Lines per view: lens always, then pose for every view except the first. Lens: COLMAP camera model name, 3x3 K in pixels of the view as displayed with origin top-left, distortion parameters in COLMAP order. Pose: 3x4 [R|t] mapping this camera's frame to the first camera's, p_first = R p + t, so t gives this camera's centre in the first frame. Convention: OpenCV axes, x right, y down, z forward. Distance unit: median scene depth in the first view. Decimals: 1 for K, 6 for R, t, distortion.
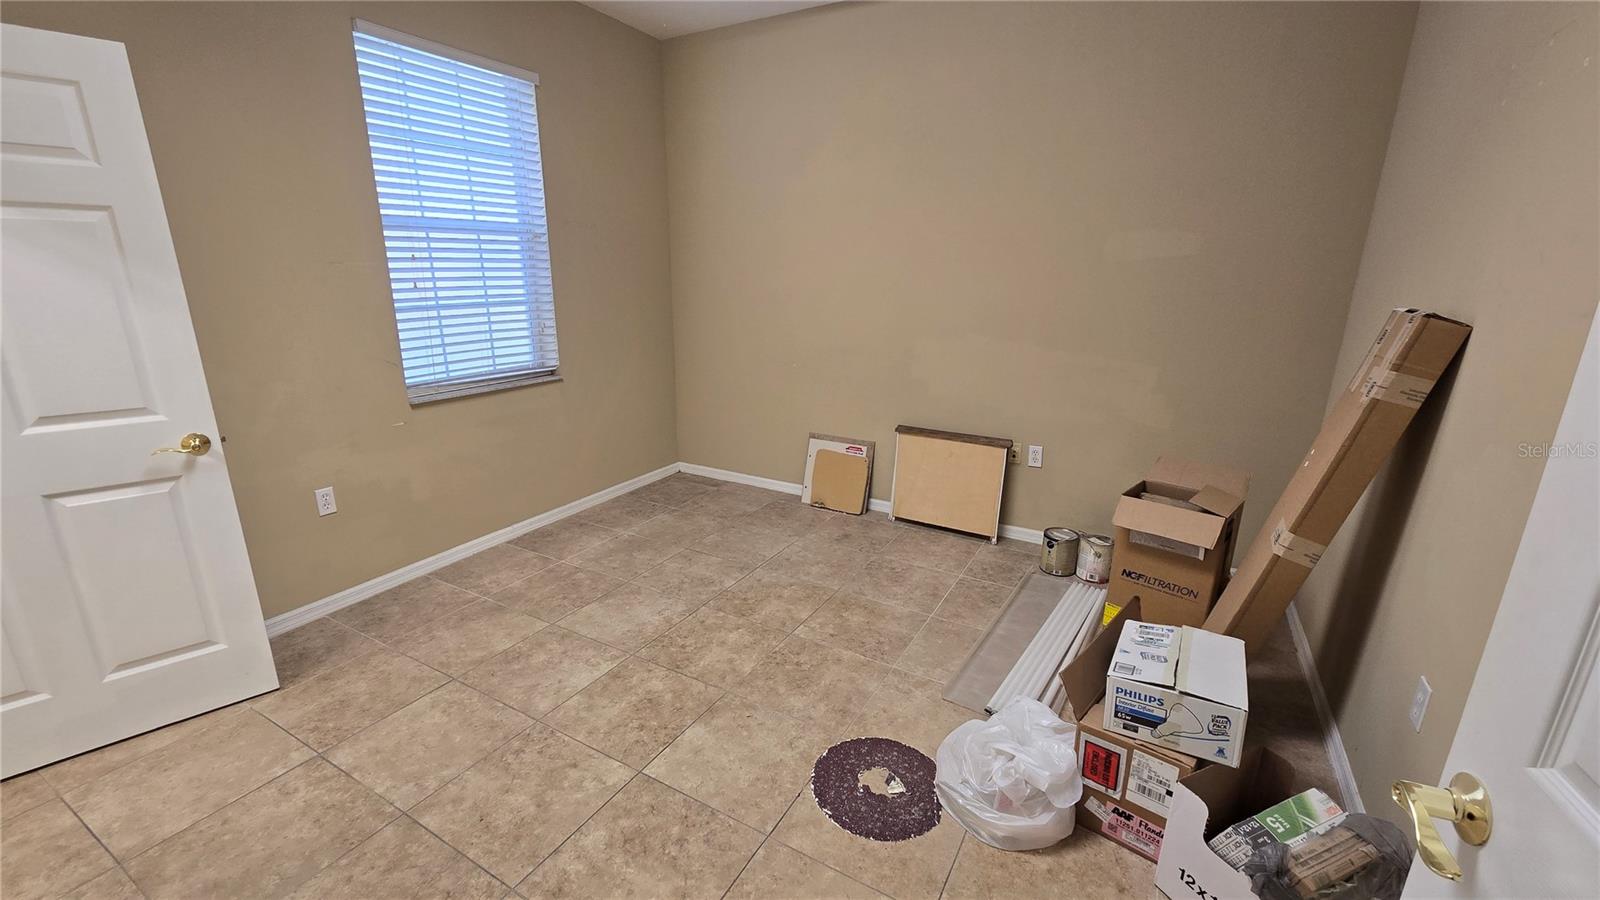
lens RADIAL K [[656.1, 0, 786.4], [0, 656.1, 462.8], [0, 0, 1]] dist [-0.000231, 0.000719]
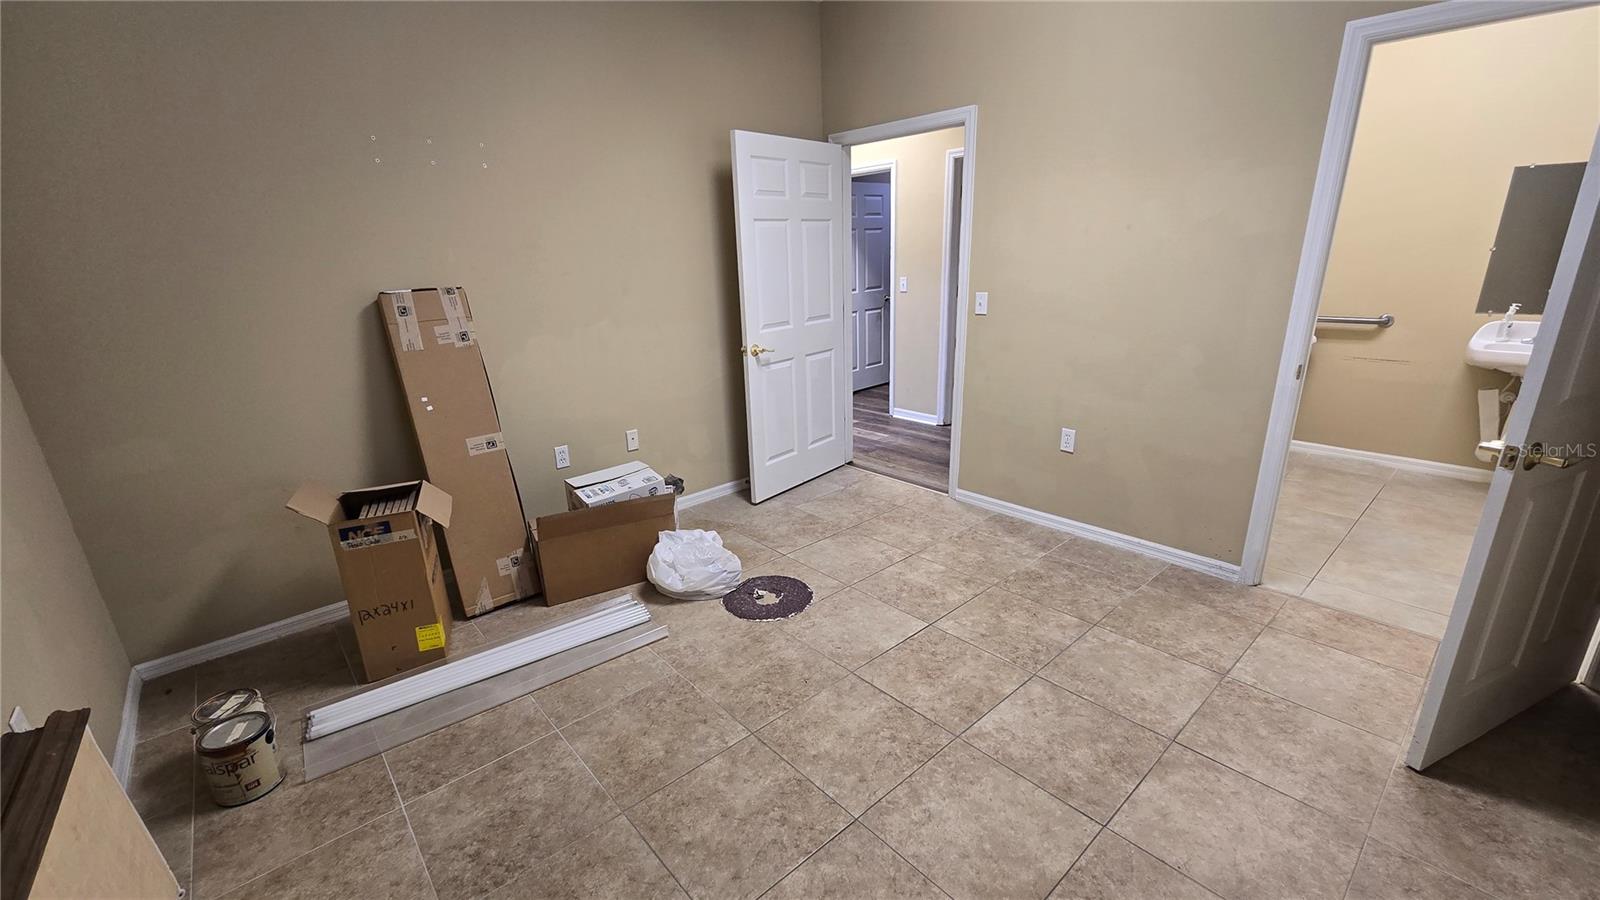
lens RADIAL K [[656.1, 0, 786.4], [0, 656.1, 462.8], [0, 0, 1]] dist [-0.000231, 0.000719]
pose [[-0.944772, -0.071945, 0.319732, -0.262022], [0.124520, 0.823640, 0.553274, -0.433104], [-0.303150, 0.562531, -0.769194, 1.449539]]
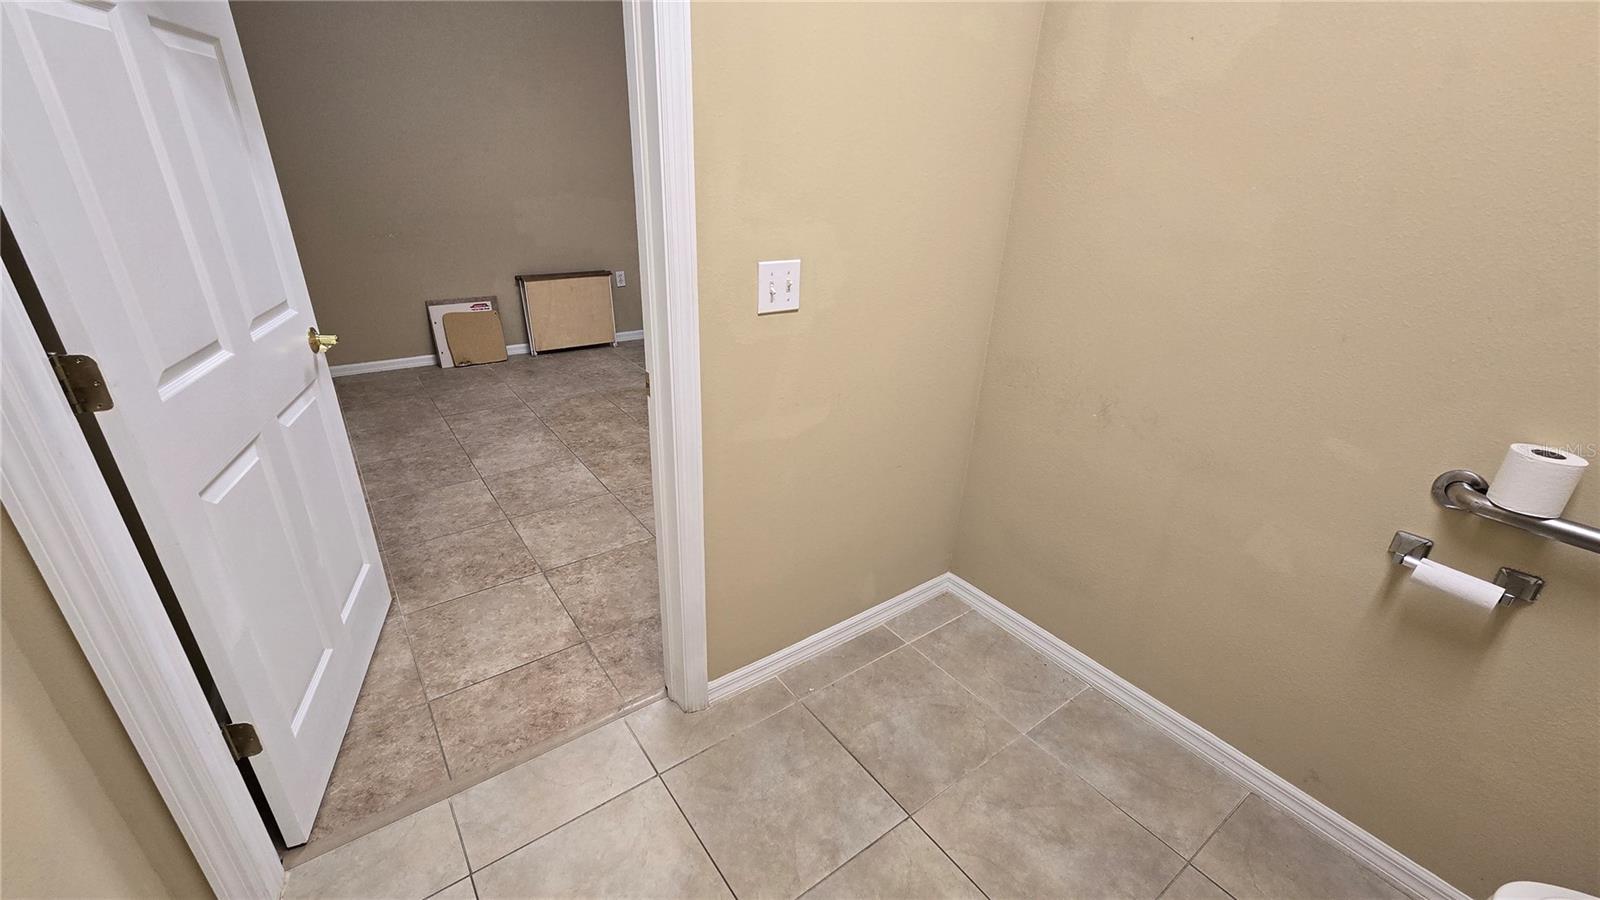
lens RADIAL K [[656.1, 0, 786.4], [0, 656.1, 462.8], [0, 0, 1]] dist [-0.000231, 0.000719]
pose [[0.409861, -0.381538, 0.828519, -1.111148], [0.228231, 0.922319, 0.311830, -0.004684], [-0.883134, 0.061286, 0.465101, 0.035553]]
